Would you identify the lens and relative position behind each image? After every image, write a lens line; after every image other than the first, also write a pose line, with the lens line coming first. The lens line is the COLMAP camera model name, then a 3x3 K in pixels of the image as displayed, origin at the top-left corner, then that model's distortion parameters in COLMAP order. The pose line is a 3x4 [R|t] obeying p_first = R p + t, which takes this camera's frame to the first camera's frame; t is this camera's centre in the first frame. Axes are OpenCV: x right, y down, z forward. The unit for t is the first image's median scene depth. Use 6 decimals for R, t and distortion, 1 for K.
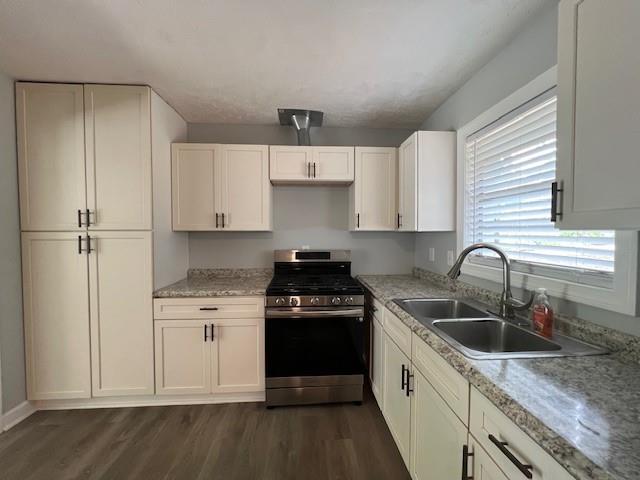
lens RADIAL K [[260.1, 0, 320.0], [0, 260.1, 240.0], [0, 0, 1]] dist [-0.001967, -0.000091]
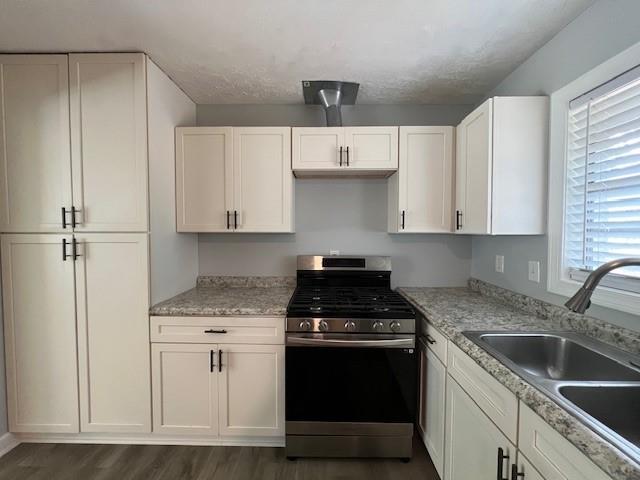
lens RADIAL K [[260.1, 0, 320.0], [0, 260.1, 240.0], [0, 0, 1]] dist [-0.001967, -0.000091]
pose [[0.996787, 0.005736, -0.079897, -0.046387], [-0.005270, 0.999968, 0.006043, -0.020411], [0.079929, -0.005602, 0.996785, 0.228673]]
